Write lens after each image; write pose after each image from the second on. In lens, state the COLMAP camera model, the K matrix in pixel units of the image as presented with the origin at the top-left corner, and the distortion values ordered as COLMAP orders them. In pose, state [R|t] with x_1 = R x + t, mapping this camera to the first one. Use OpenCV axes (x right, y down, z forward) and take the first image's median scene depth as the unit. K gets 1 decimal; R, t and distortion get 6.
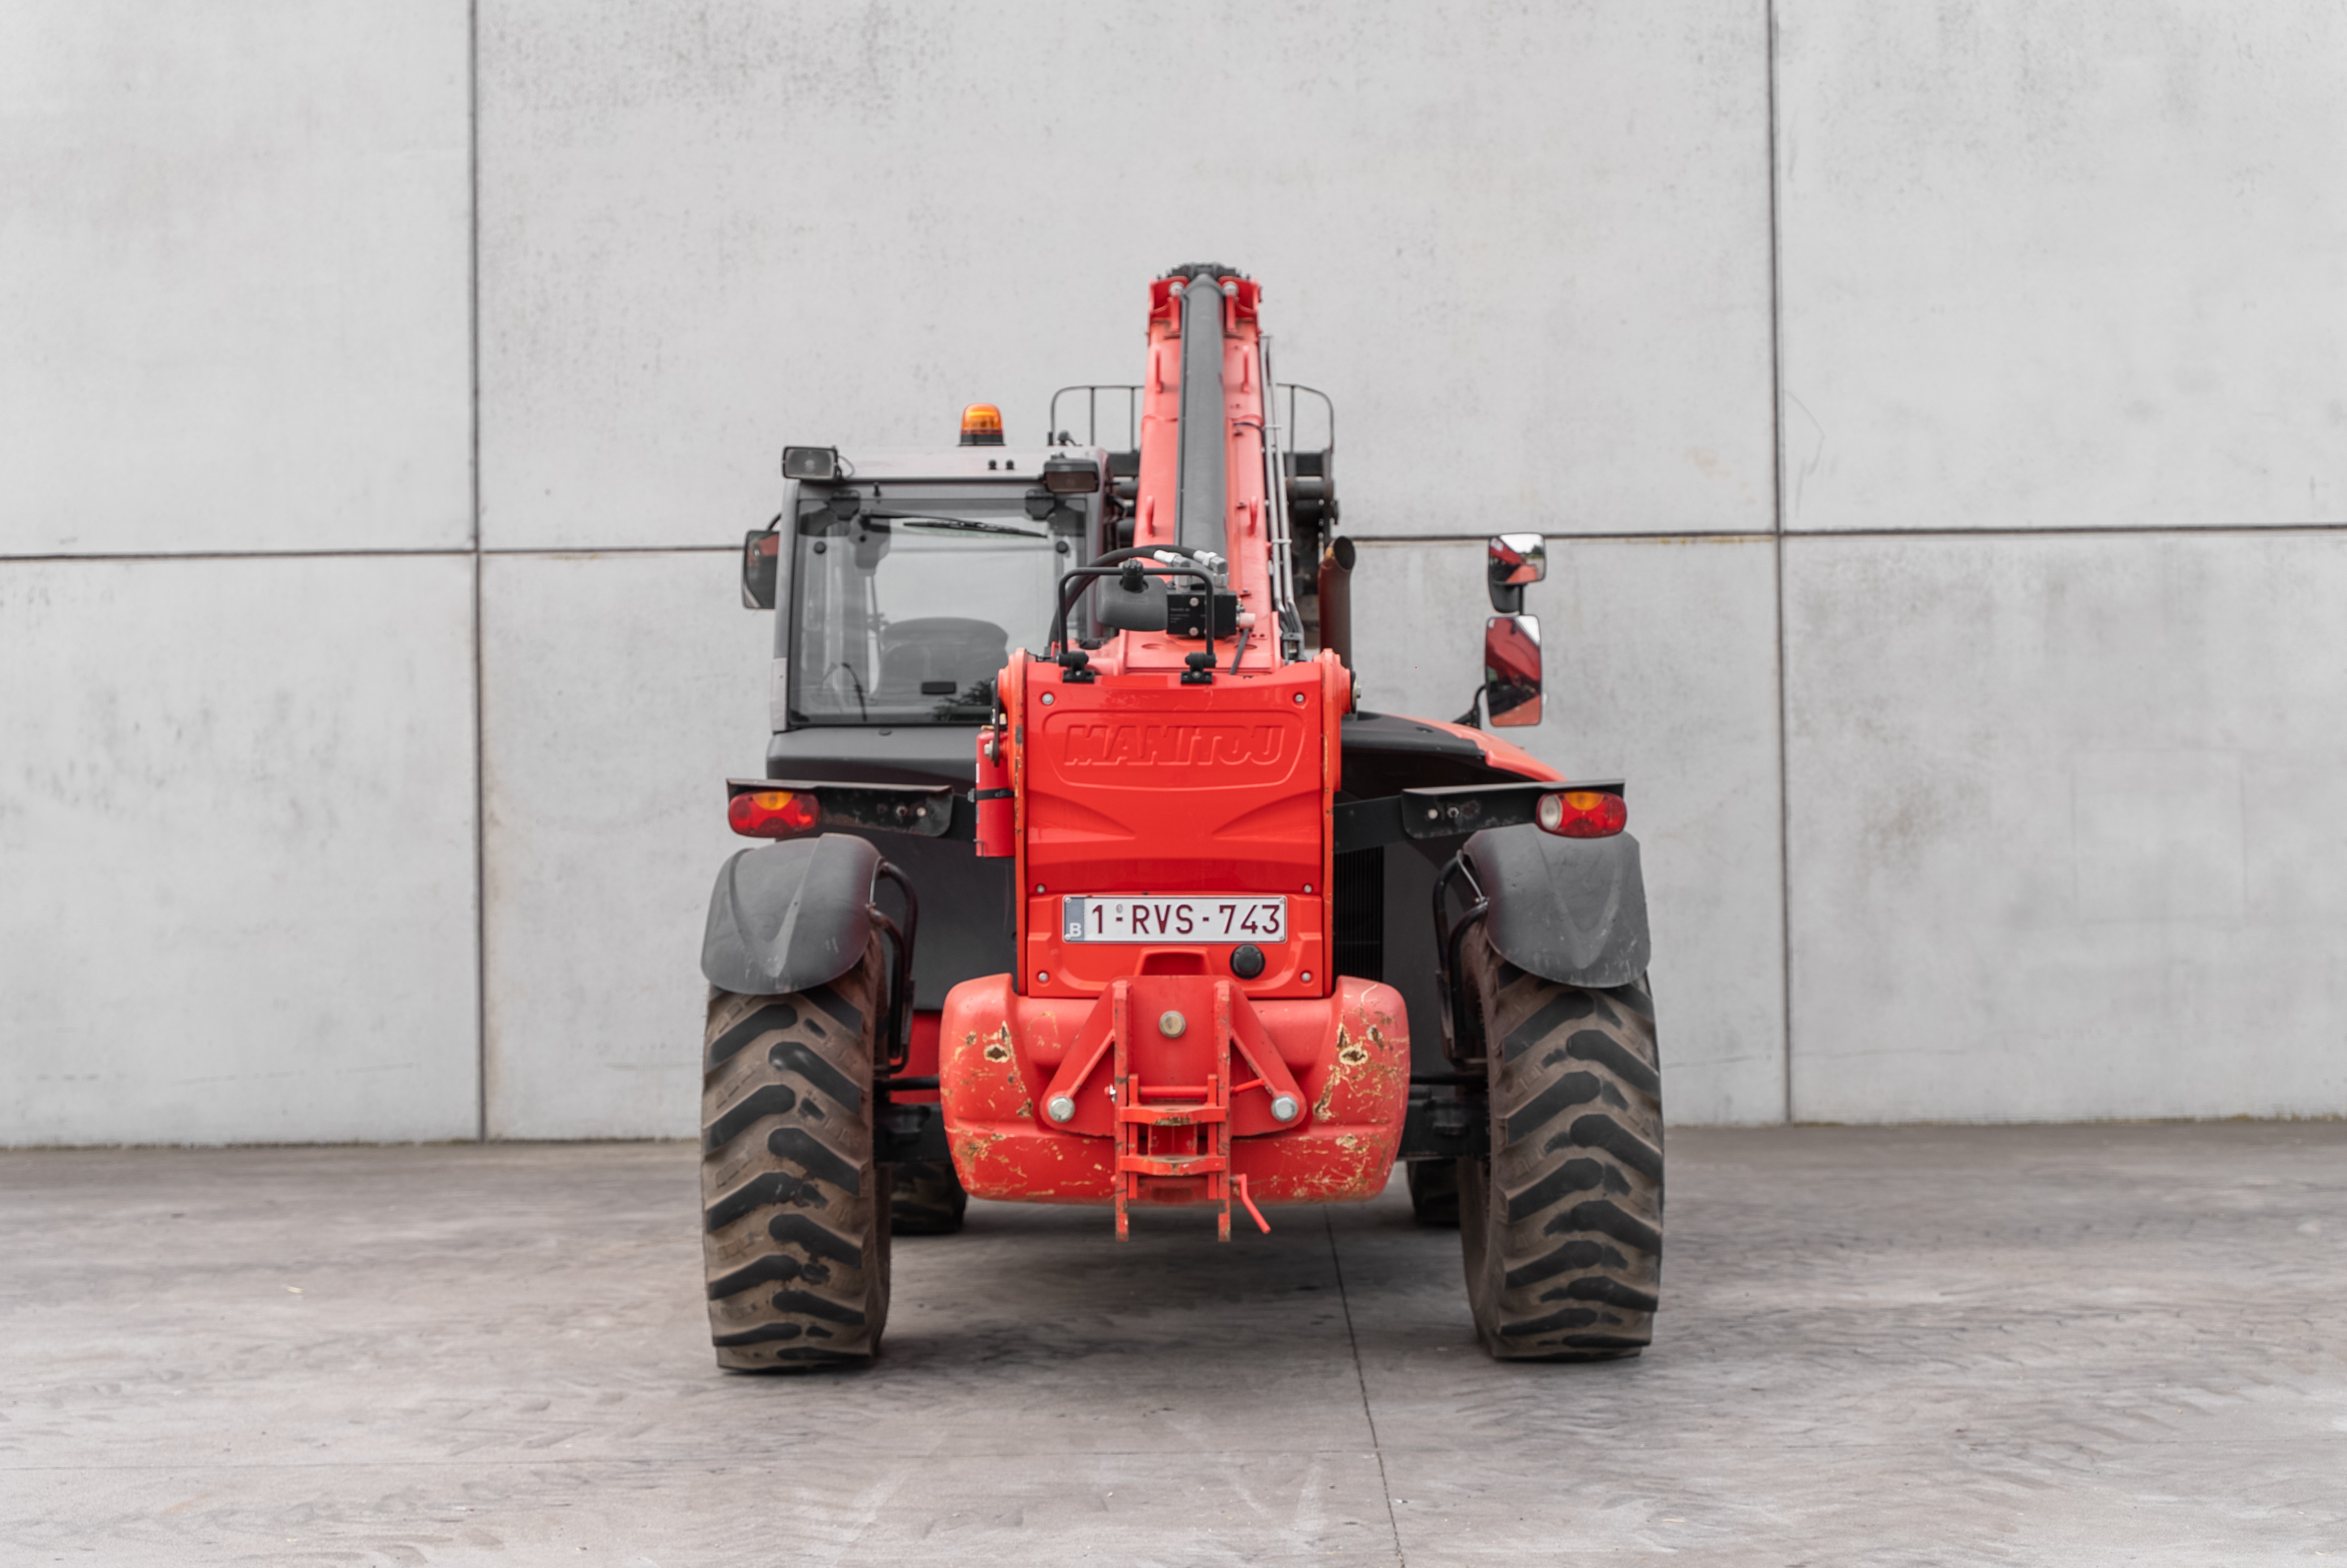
lens RADIAL K [[3732.9, 0, 1161.4], [0, 3732.9, 755.0], [0, 0, 1]] dist [0.013032, -0.077318]
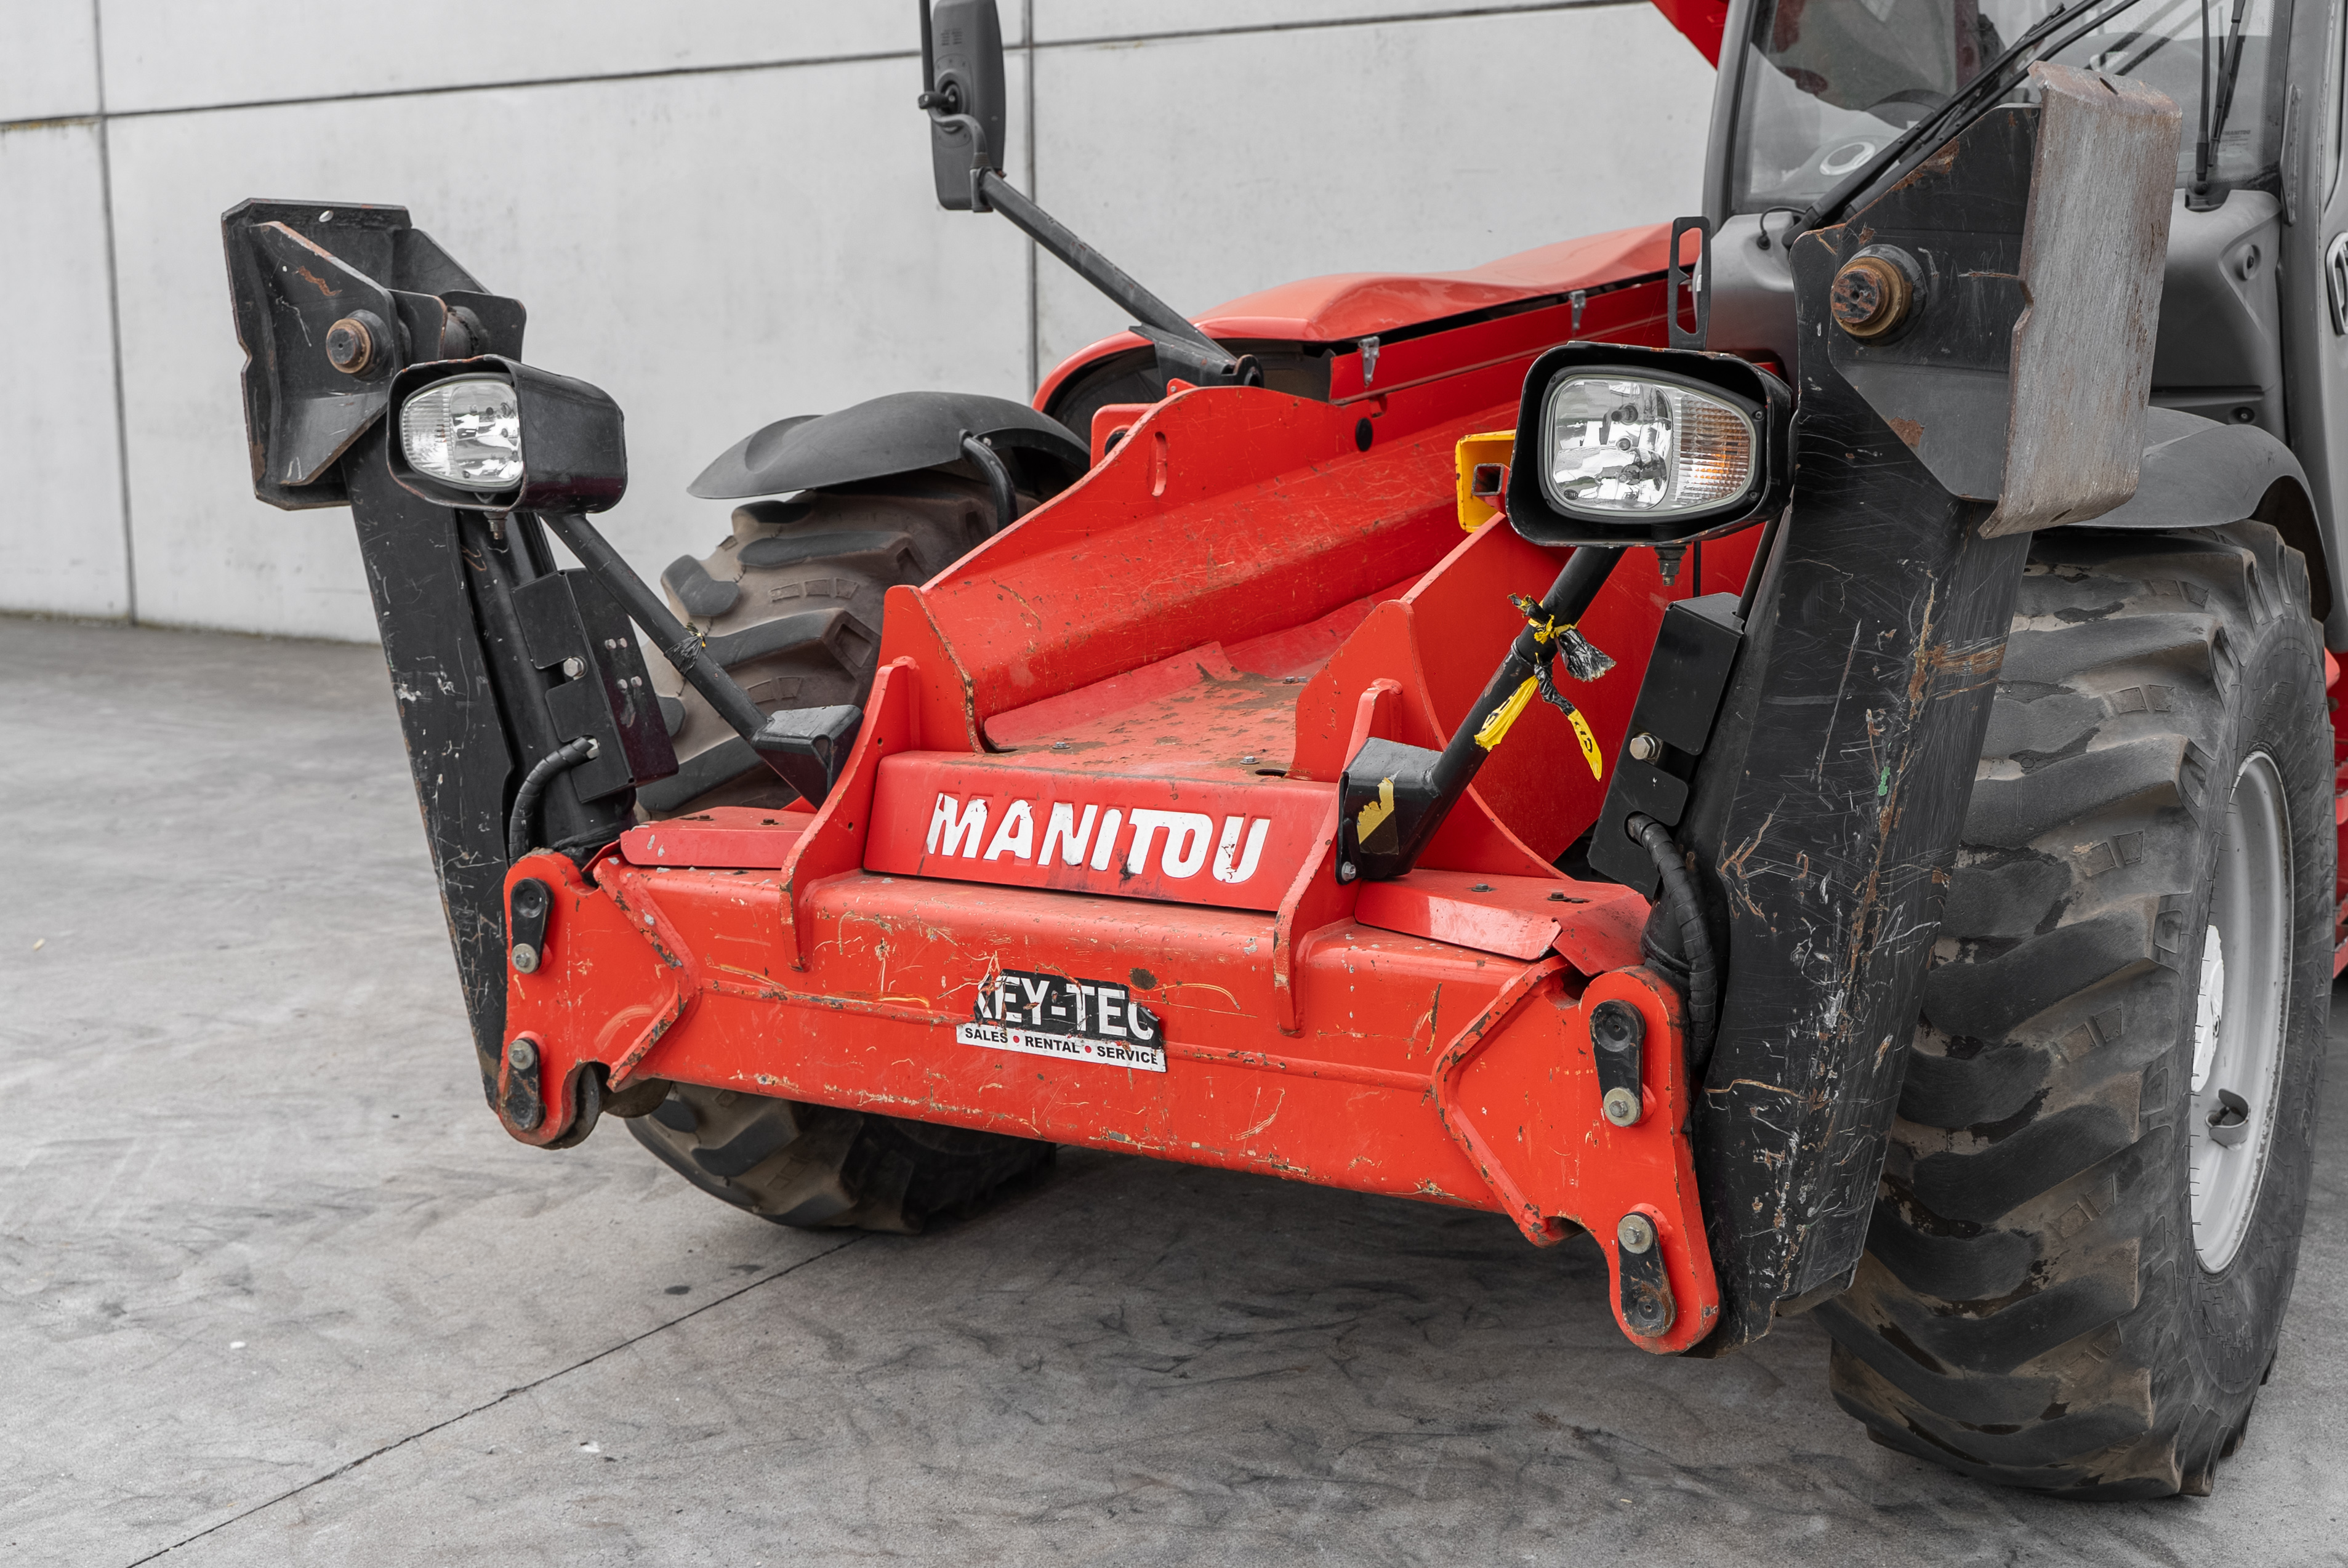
lens RADIAL K [[2710.5, 0, 1179.8], [0, 2710.5, 776.5], [0, 0, 1]] dist [-0.007091, -0.013560]
pose [[0.860588, 0.088482, -0.501557, 0.303079], [0.003210, 0.983831, 0.179069, 0.003104], [0.509292, -0.155715, 0.846389, 0.702451]]
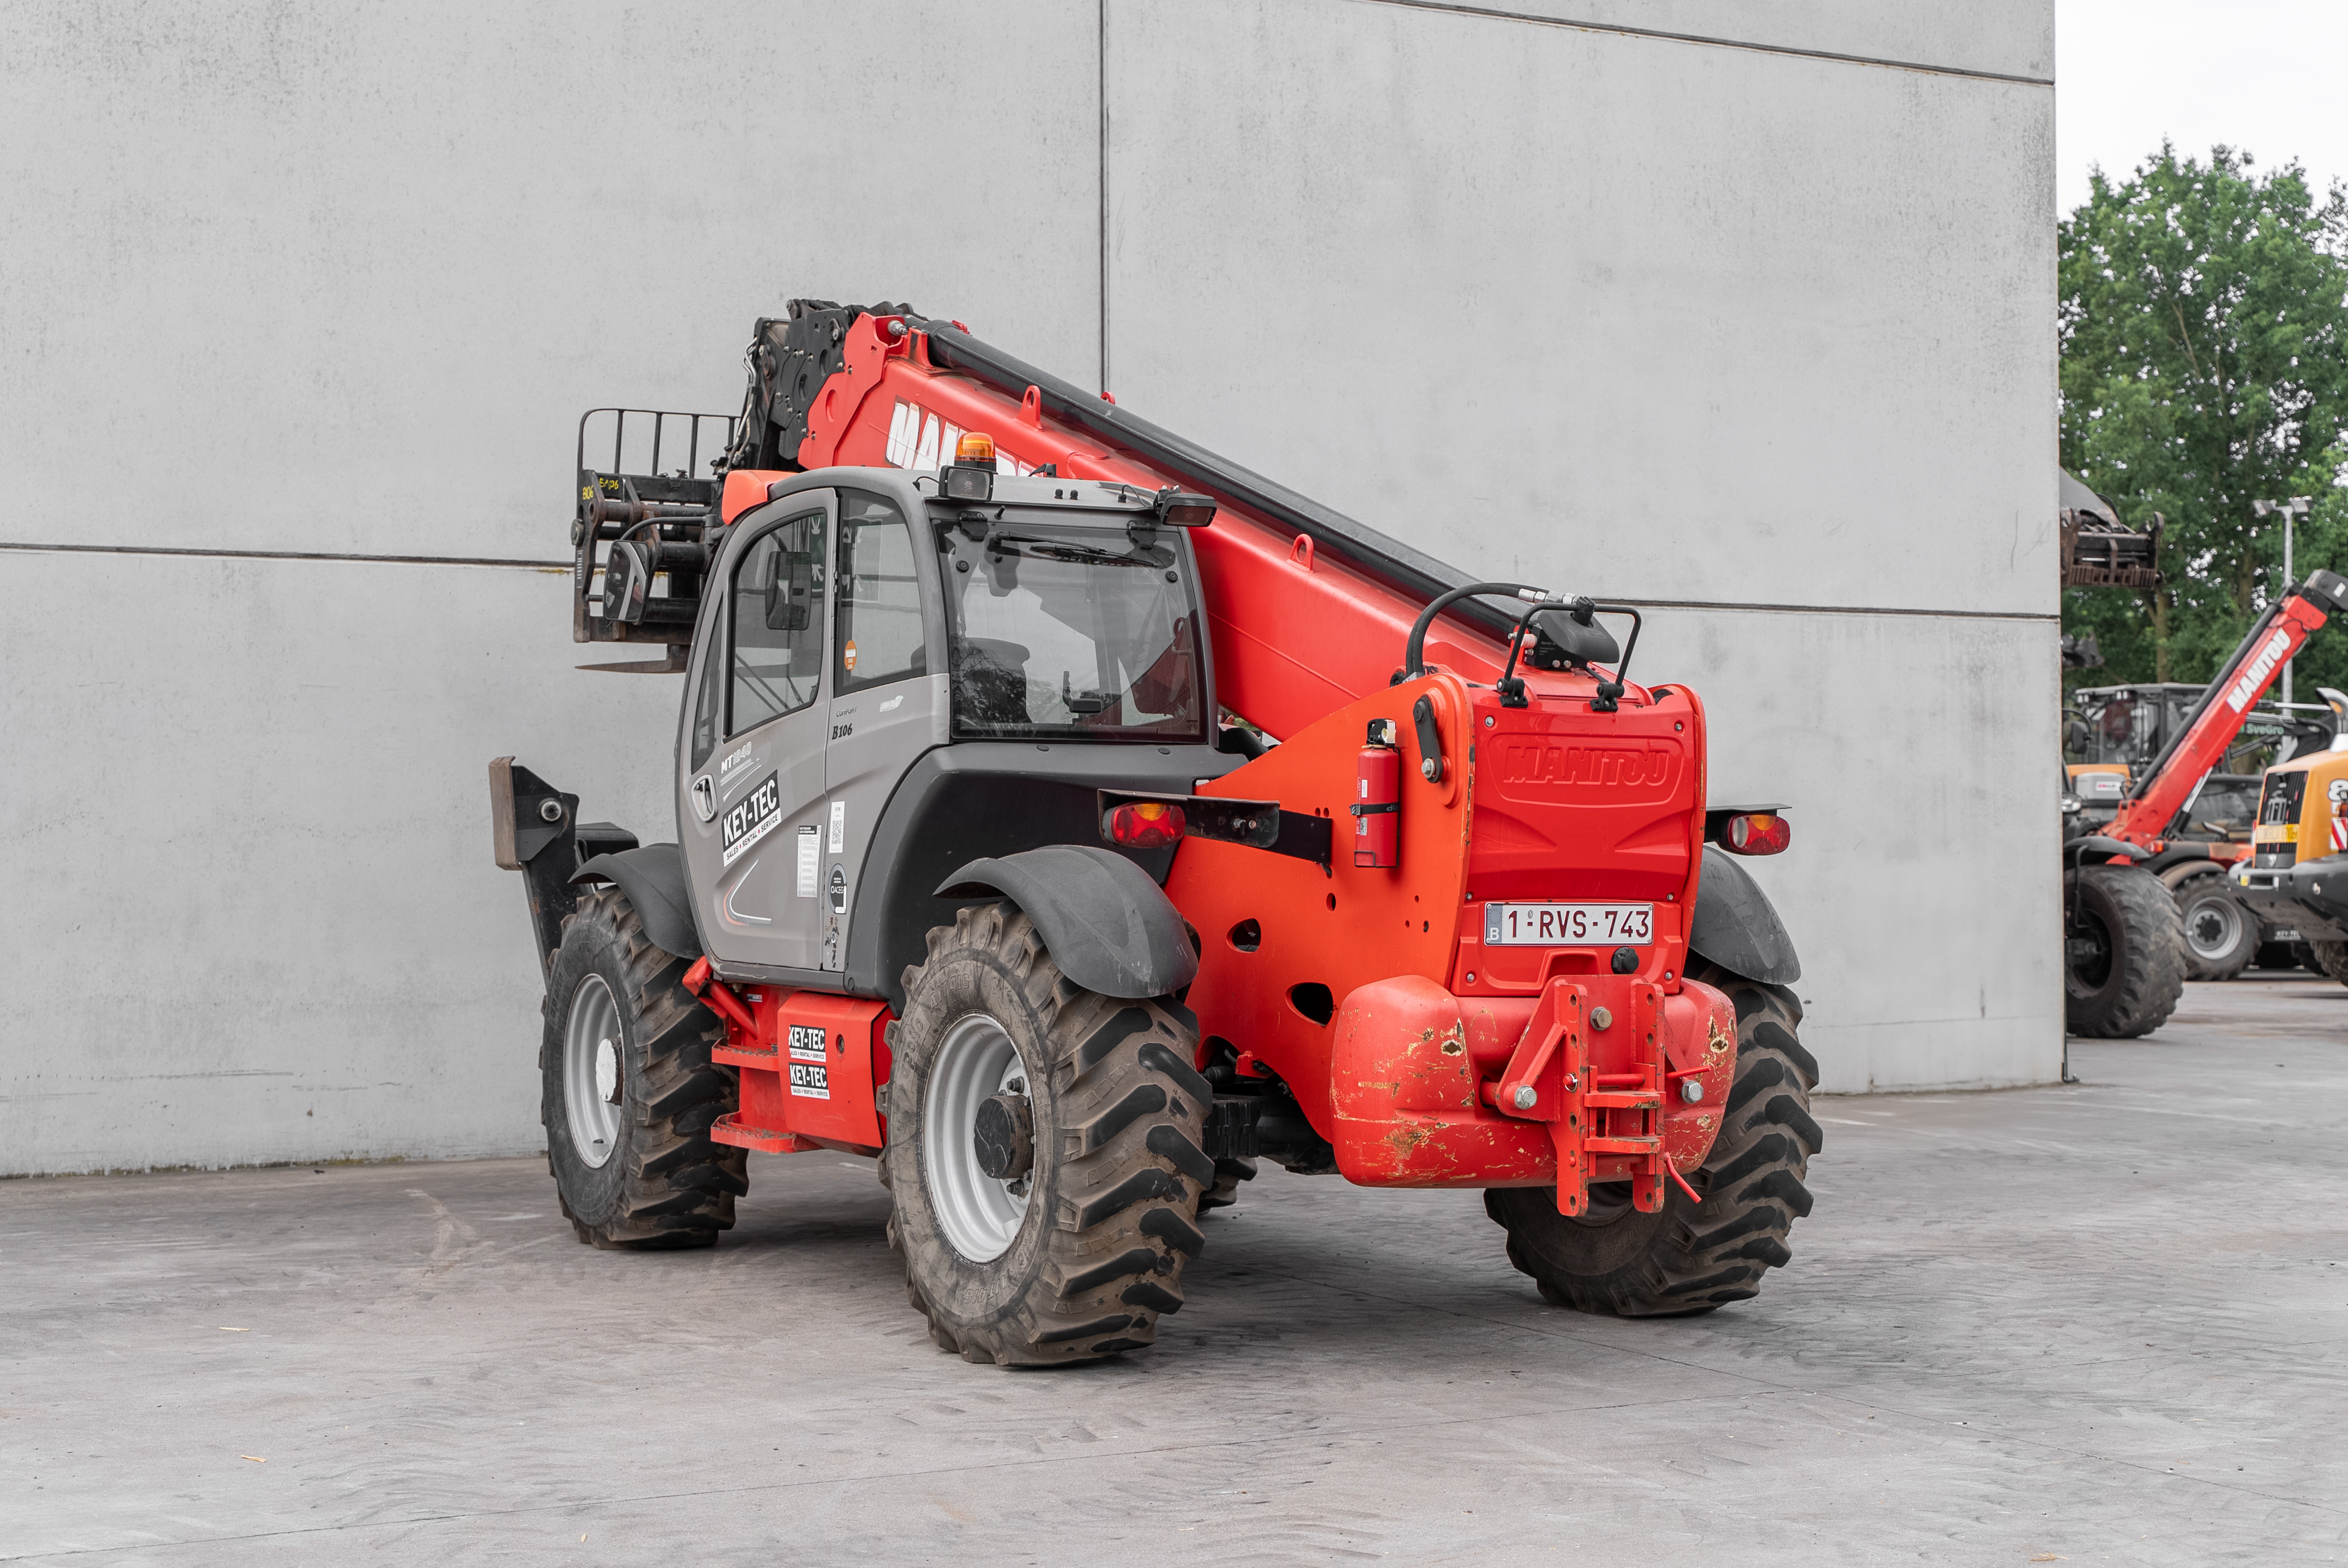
lens RADIAL K [[3645.0, 0, 1174.0], [0, 3645.0, 784.0], [0, 0, 1]] dist [-0.002594, -0.008524]
pose [[0.876199, 0.018226, 0.481605, -0.518422], [-0.016695, 0.999833, -0.007465, 0.010604], [-0.481661, -0.001500, 0.876356, 0.095273]]
